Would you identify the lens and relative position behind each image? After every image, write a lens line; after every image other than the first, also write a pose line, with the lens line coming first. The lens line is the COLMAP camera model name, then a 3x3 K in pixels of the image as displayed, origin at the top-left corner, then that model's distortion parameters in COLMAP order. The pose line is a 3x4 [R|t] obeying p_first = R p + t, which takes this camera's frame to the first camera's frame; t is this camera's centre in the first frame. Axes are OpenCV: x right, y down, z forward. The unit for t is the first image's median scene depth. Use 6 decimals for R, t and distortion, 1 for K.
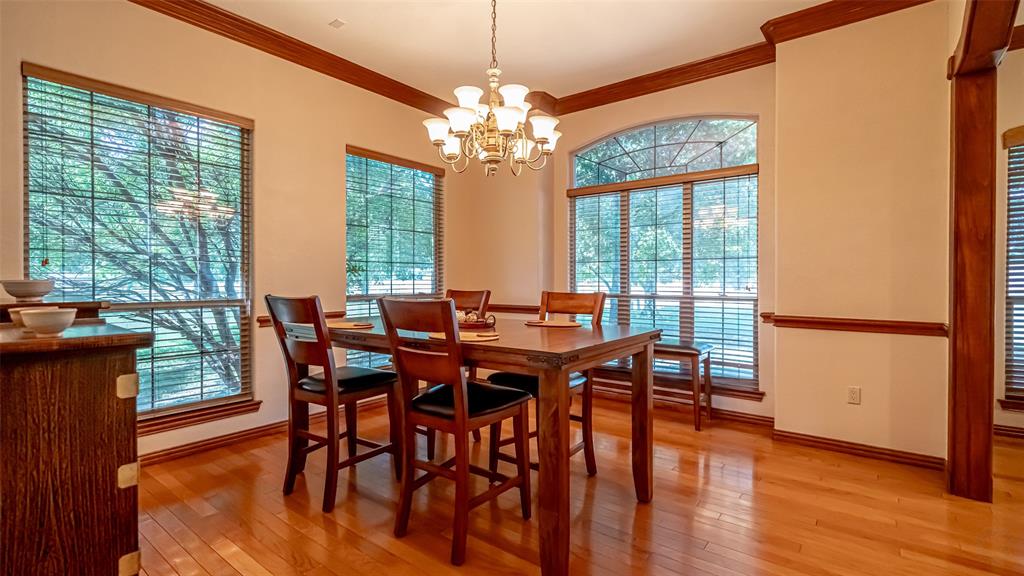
lens RADIAL K [[464.9, 0, 512.7], [0, 464.9, 290.9], [0, 0, 1]] dist [-0.000973, 0.000290]
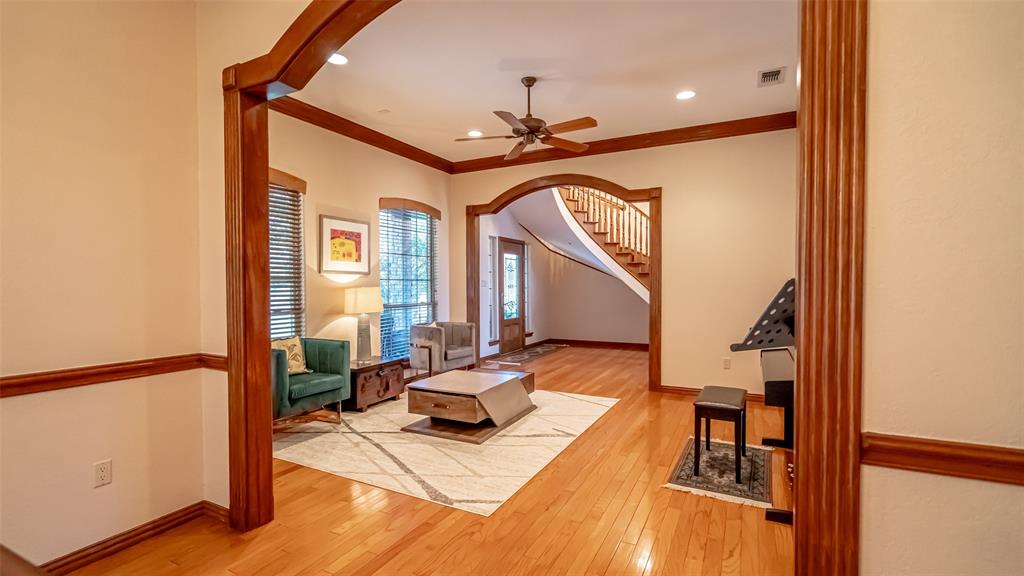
lens RADIAL K [[464.9, 0, 512.7], [0, 464.9, 290.9], [0, 0, 1]] dist [-0.000973, 0.000290]
pose [[-0.190187, -0.013857, 0.981650, -0.087993], [0.024202, 0.999530, 0.018799, -0.061443], [-0.981449, 0.027334, -0.189763, 0.646298]]
